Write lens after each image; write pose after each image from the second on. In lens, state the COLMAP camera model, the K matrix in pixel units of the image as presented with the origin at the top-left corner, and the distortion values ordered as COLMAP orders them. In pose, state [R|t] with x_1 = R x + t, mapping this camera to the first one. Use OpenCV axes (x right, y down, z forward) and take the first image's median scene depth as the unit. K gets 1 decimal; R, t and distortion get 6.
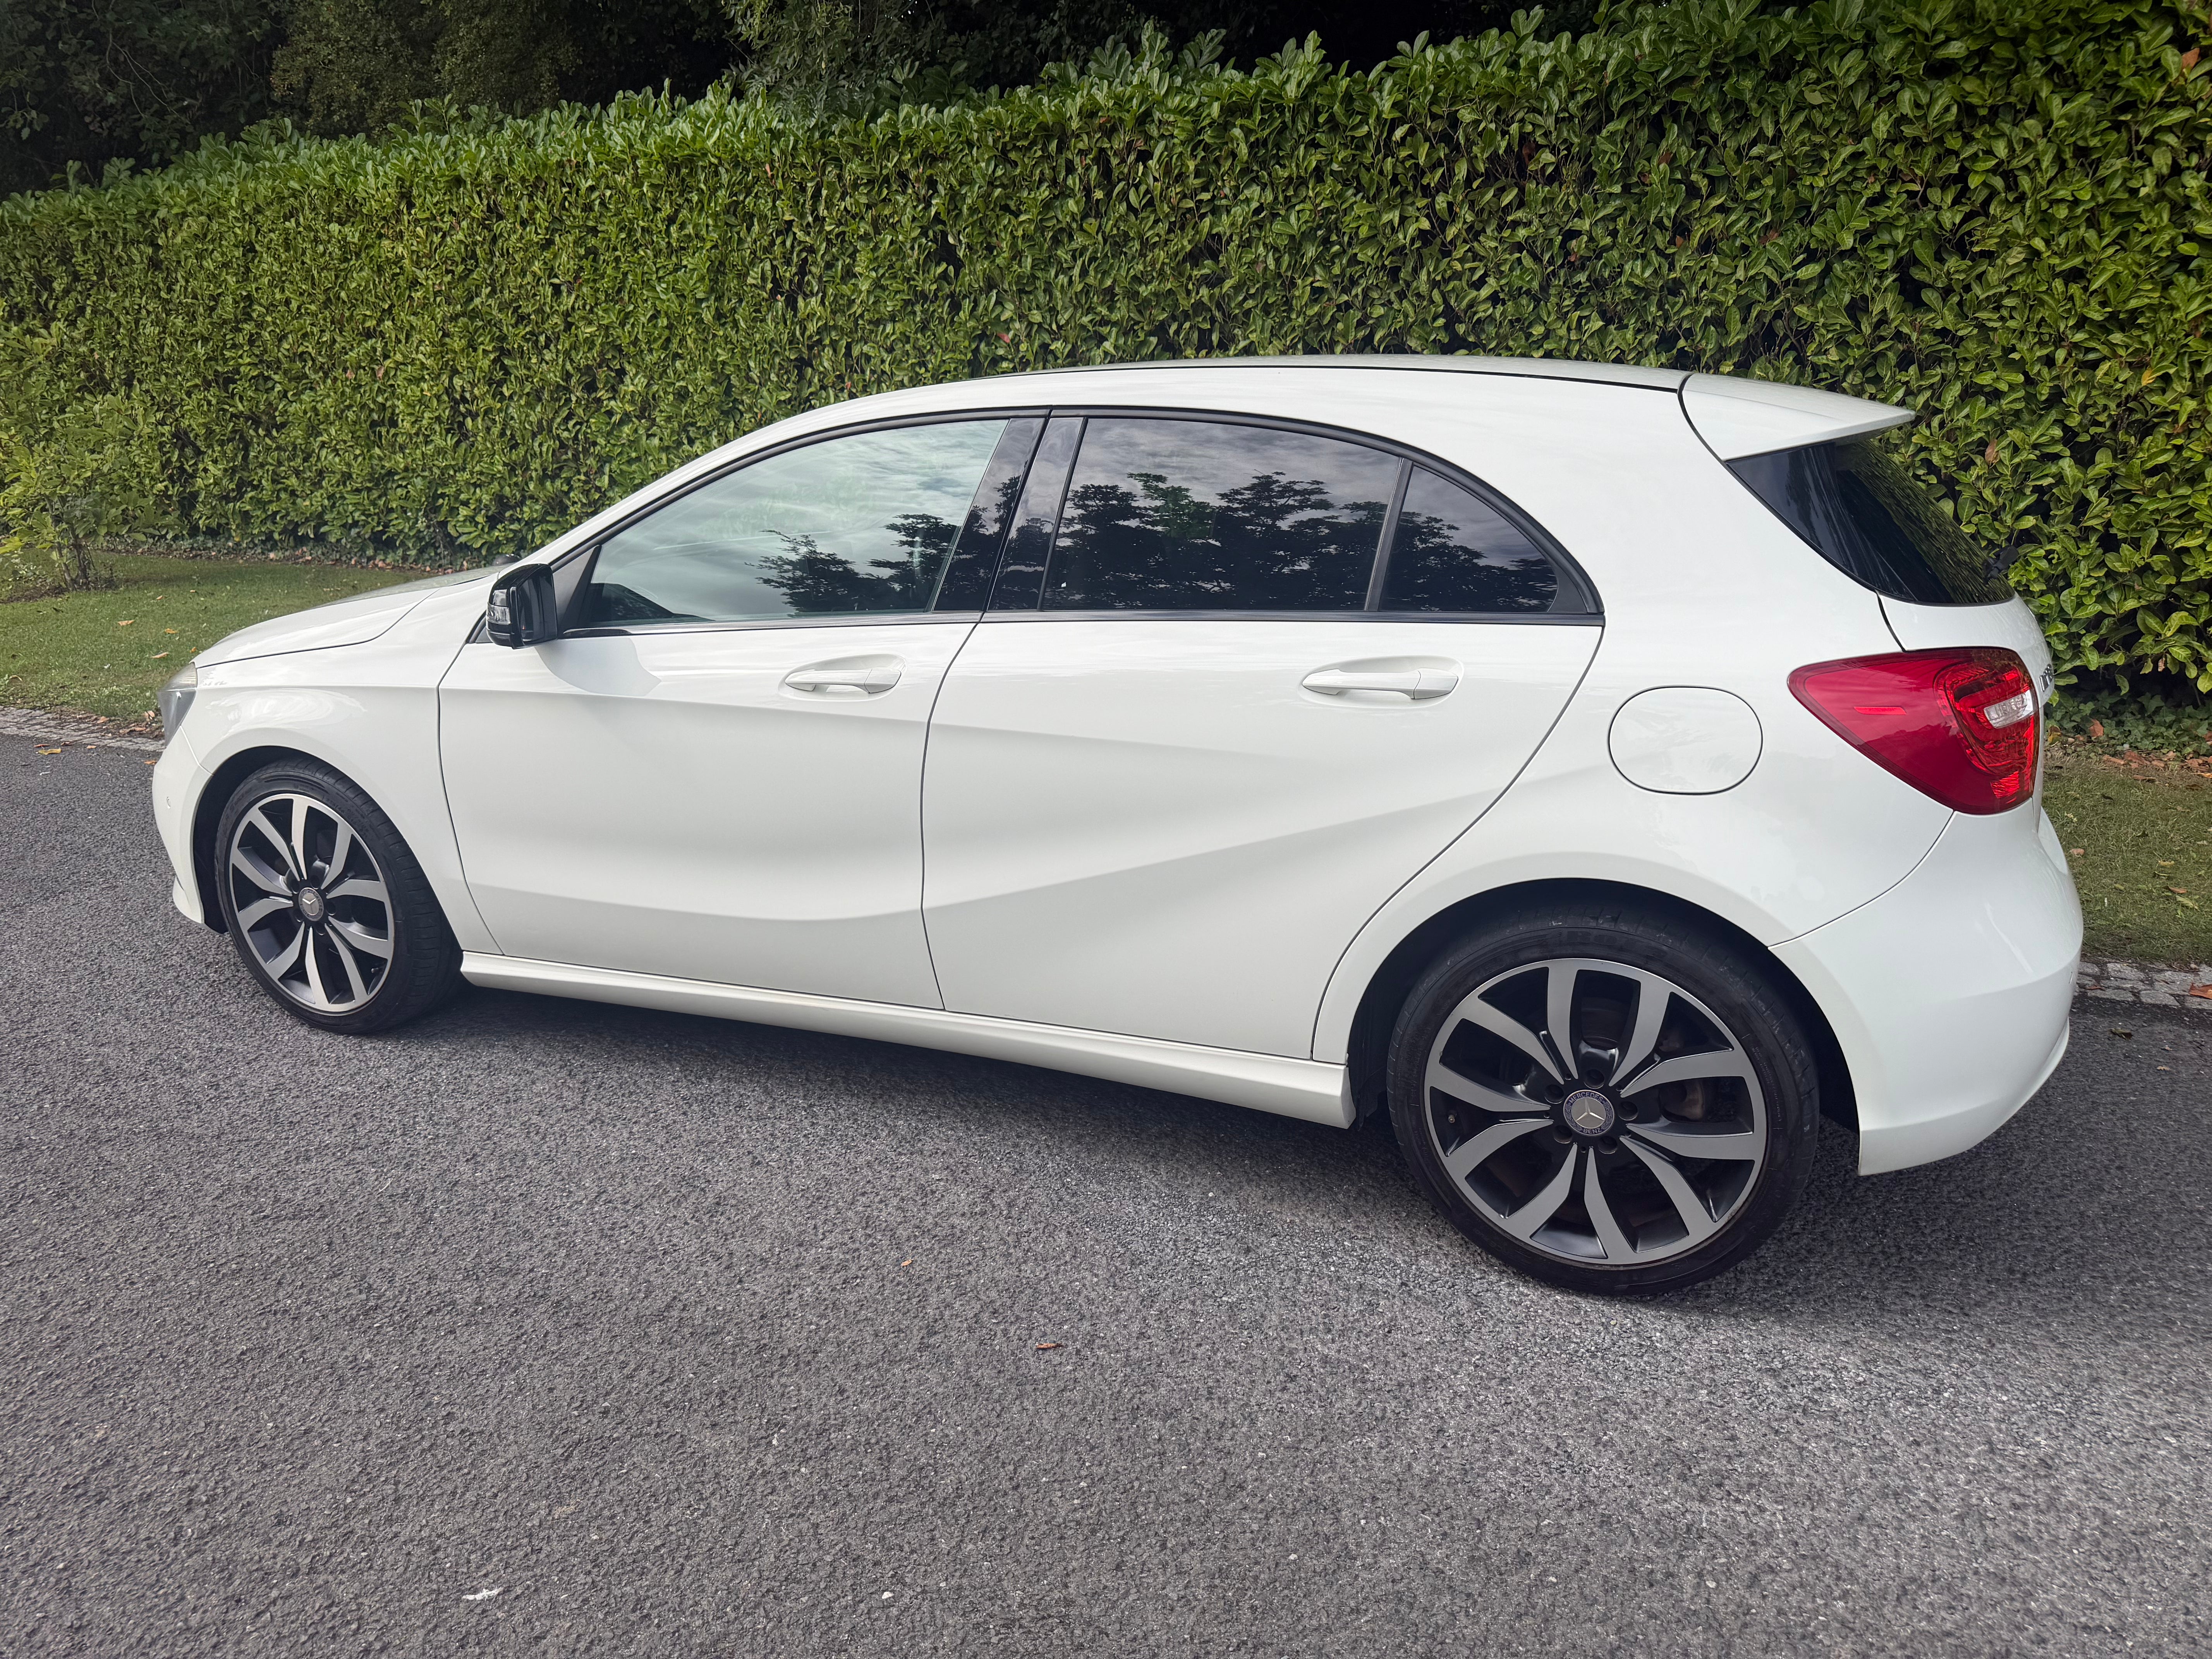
lens RADIAL K [[1590.6, 0, 1106.0], [0, 1590.6, 829.5], [0, 0, 1]] dist [0.044167, -0.049102]
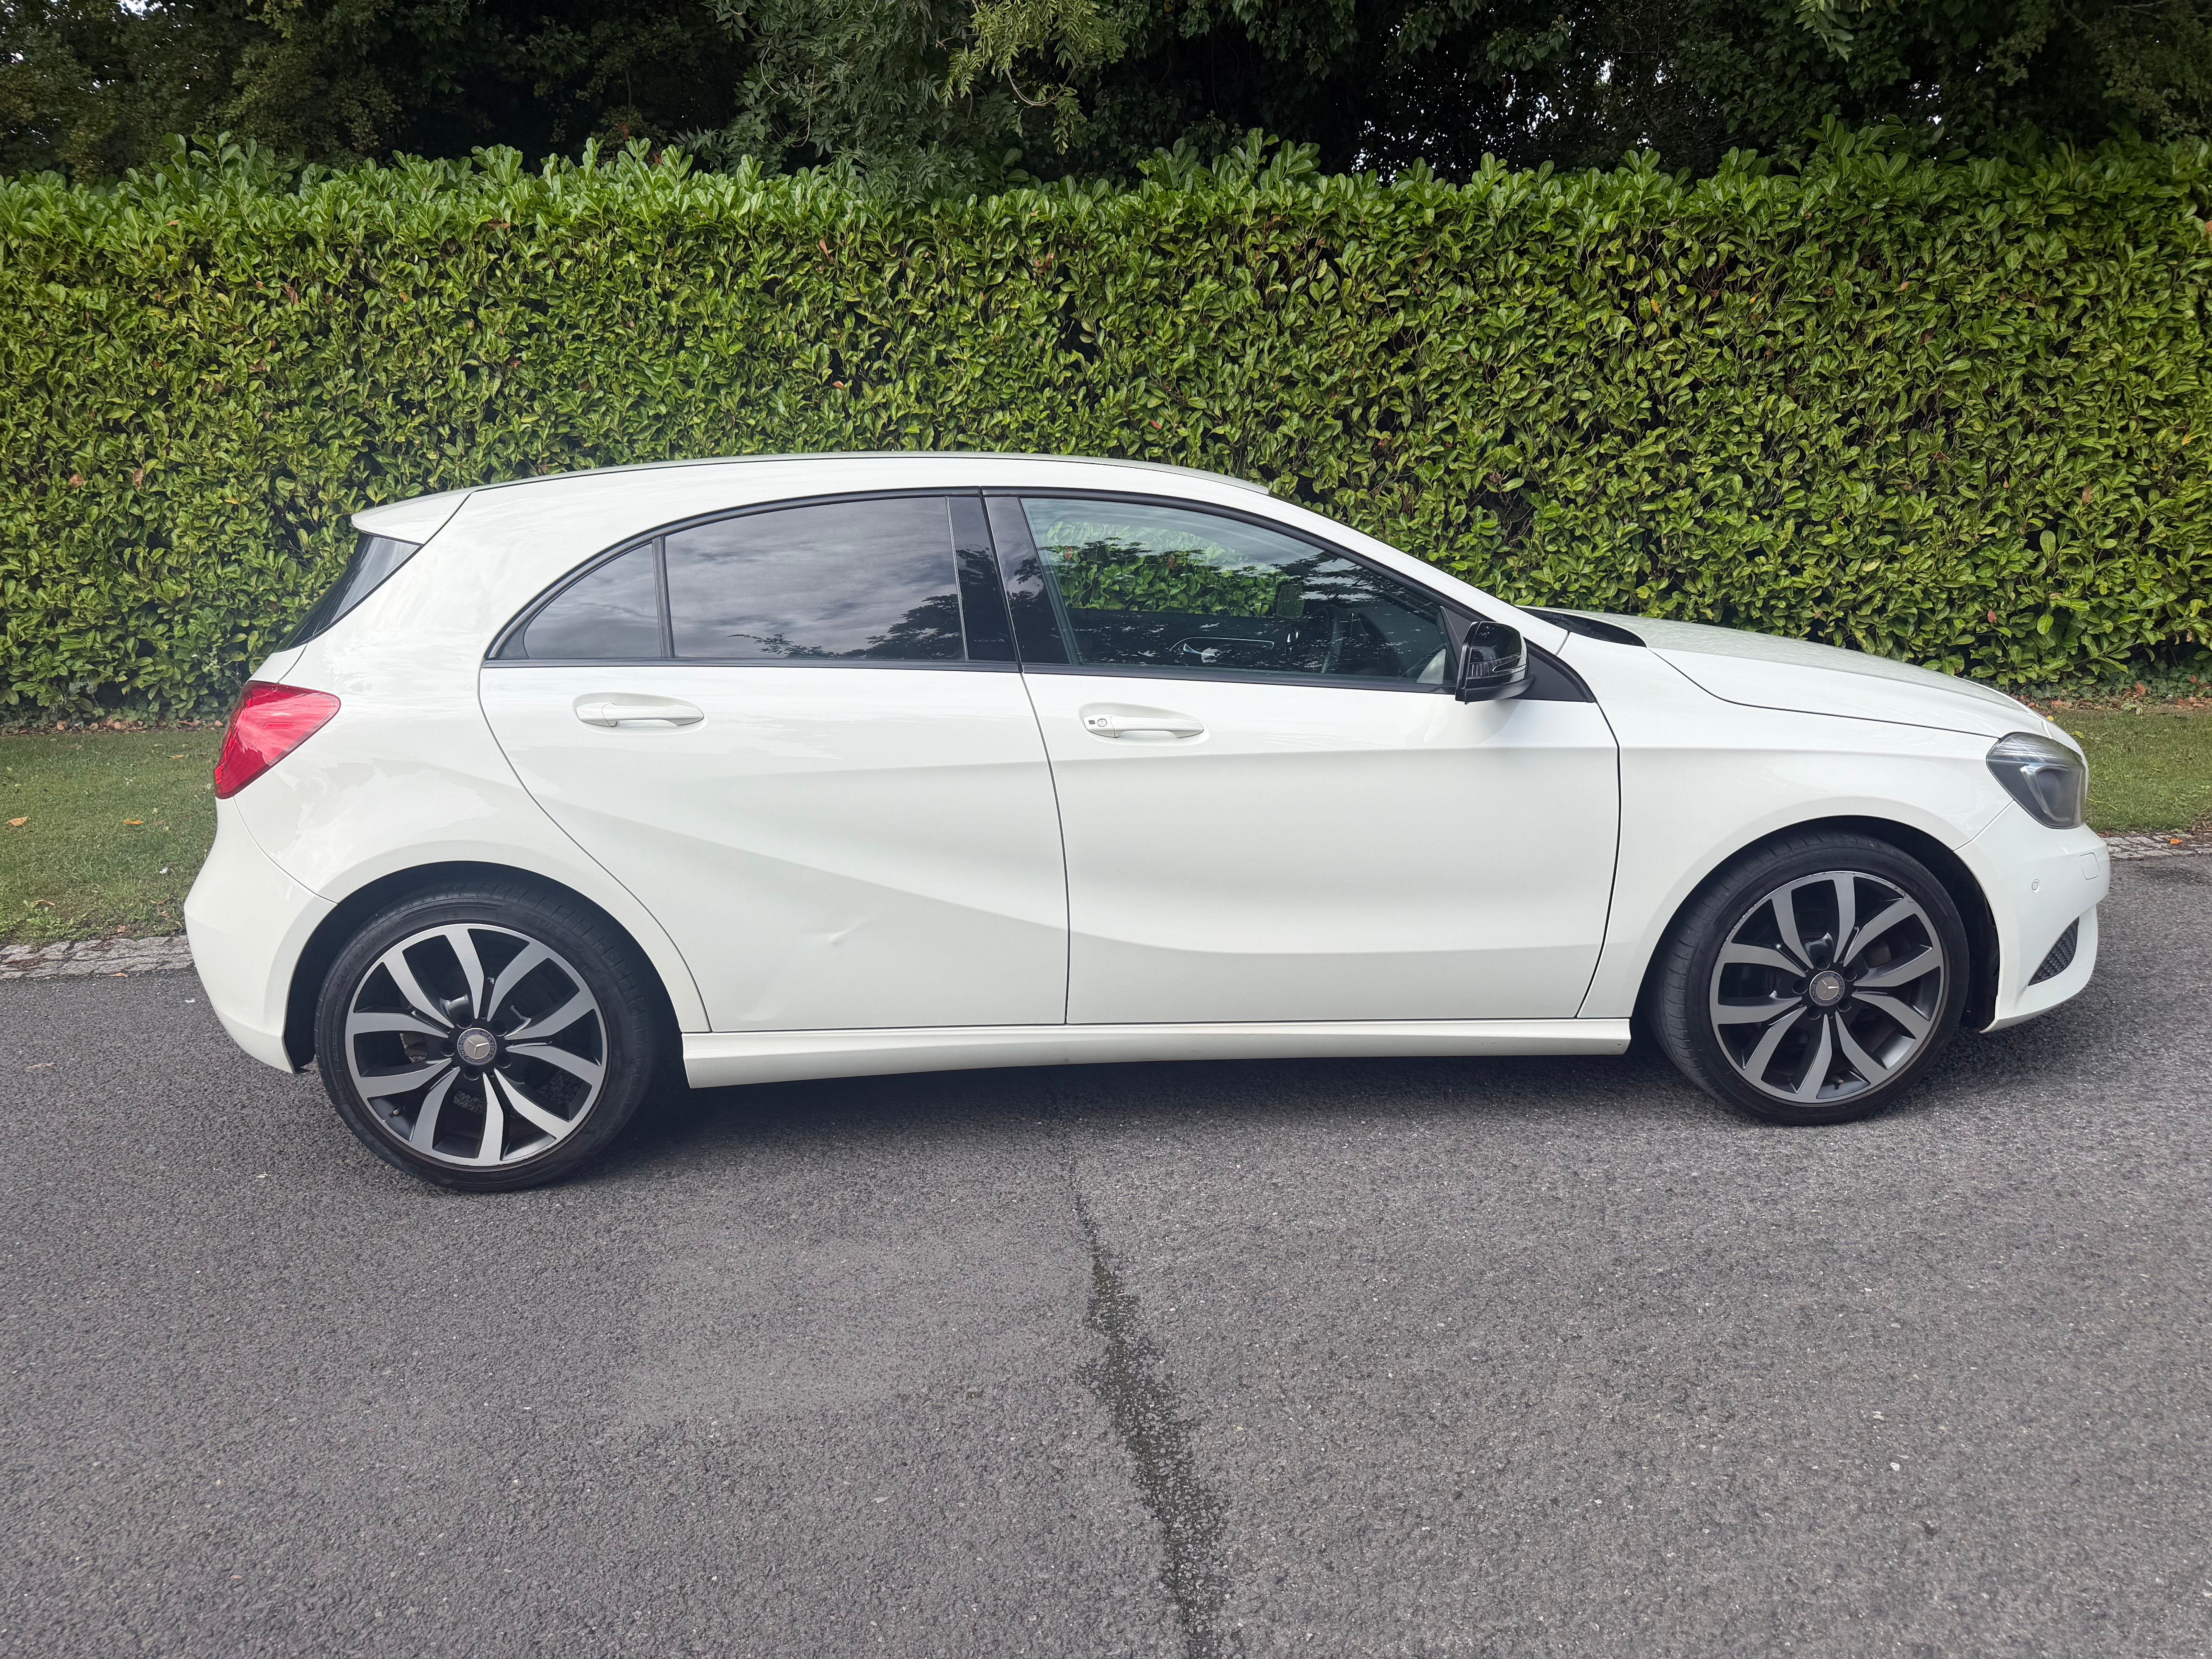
lens RADIAL K [[1590.6, 0, 1106.0], [0, 1590.6, 829.5], [0, 0, 1]] dist [0.044167, -0.049102]
pose [[0.857288, -0.125463, 0.499317, -0.759231], [0.158731, 0.987017, -0.024522, -0.042784], [-0.489758, 0.100280, 0.866072, 0.206211]]
